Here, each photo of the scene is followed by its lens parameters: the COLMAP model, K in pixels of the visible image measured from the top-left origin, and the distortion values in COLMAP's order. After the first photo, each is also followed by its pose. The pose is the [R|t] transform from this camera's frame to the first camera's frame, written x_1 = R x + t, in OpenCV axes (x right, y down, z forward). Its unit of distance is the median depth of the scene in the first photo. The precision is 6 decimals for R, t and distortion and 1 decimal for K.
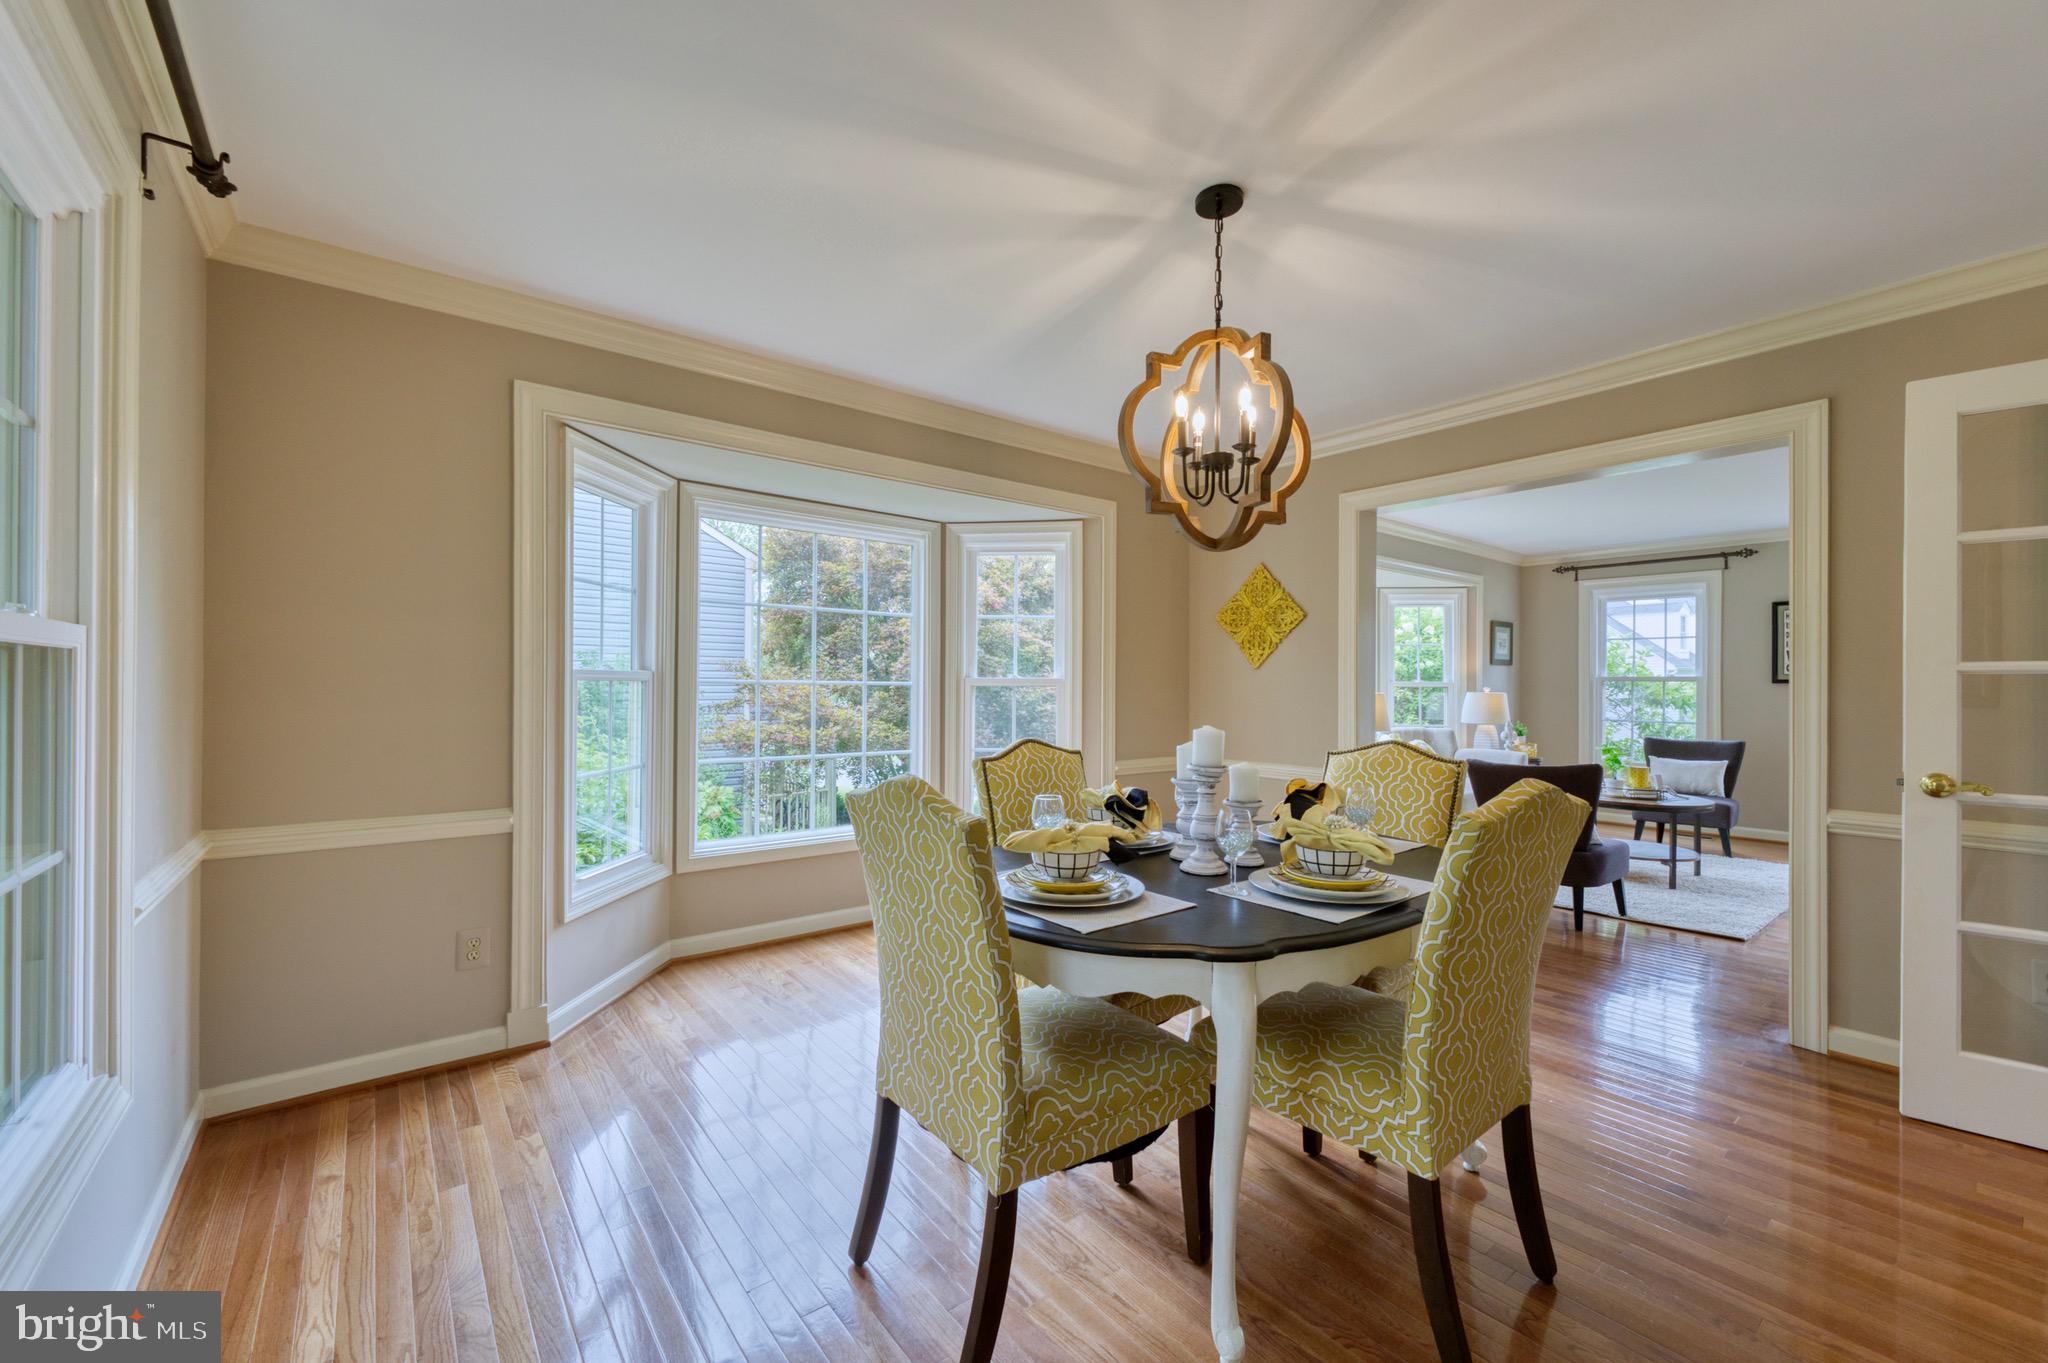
lens RADIAL K [[812.3, 0, 1017.5], [0, 812.3, 690.8], [0, 0, 1]] dist [-0.018590, 0.003763]
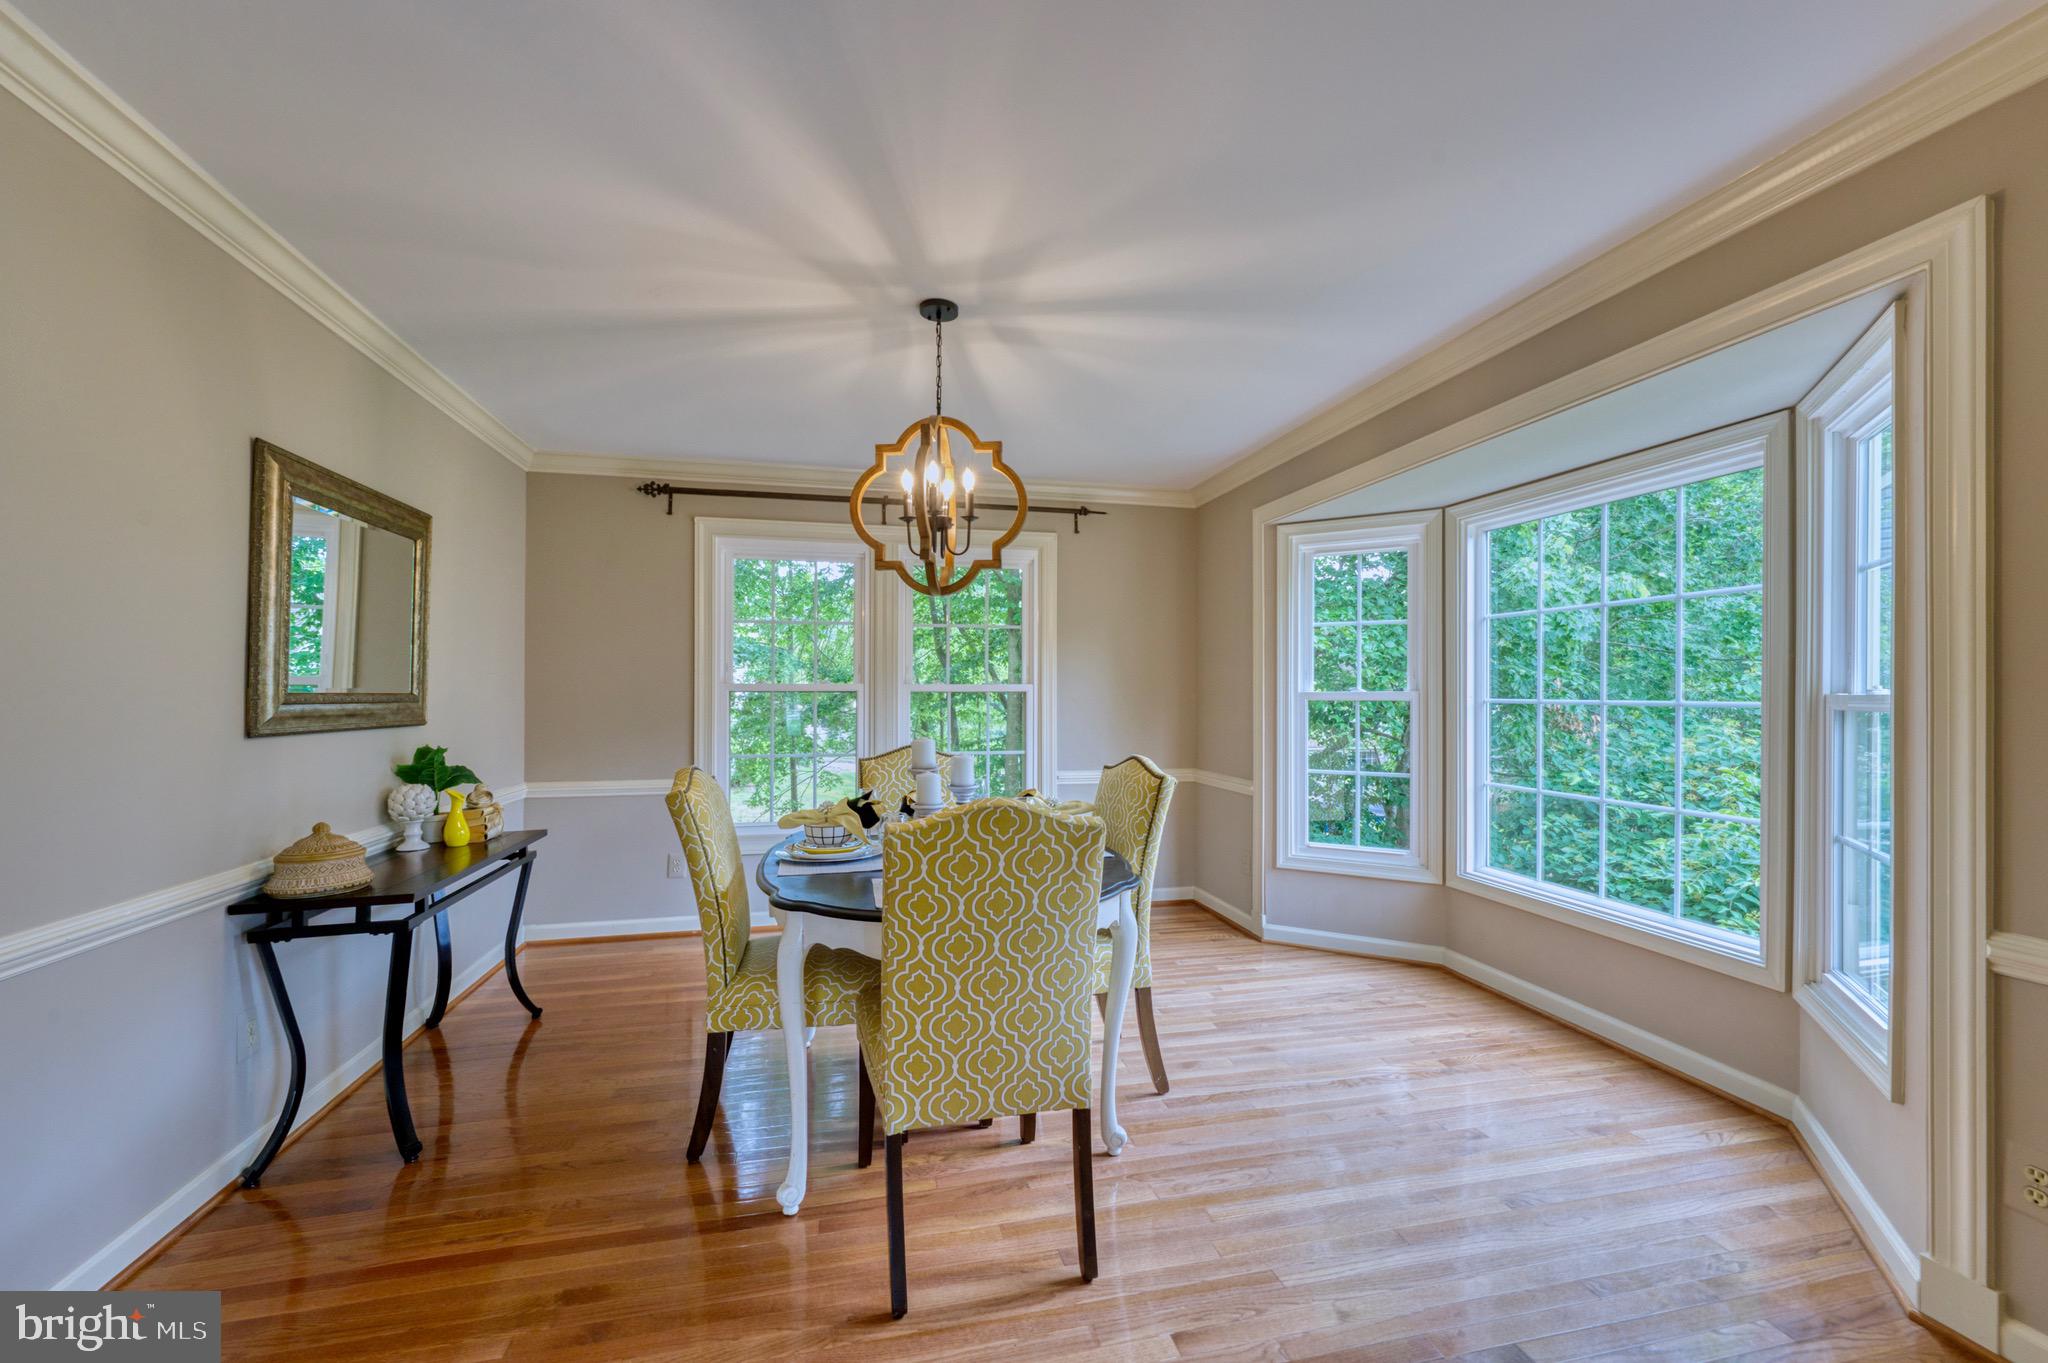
lens RADIAL K [[812.3, 0, 1029.4], [0, 812.3, 688.0], [0, 0, 1]] dist [-0.018590, 0.003763]
pose [[-0.415689, -0.010102, -0.909451, 0.779089], [-0.007689, 0.999942, -0.007592, -0.016266], [0.909474, 0.003837, -0.415743, 0.980403]]
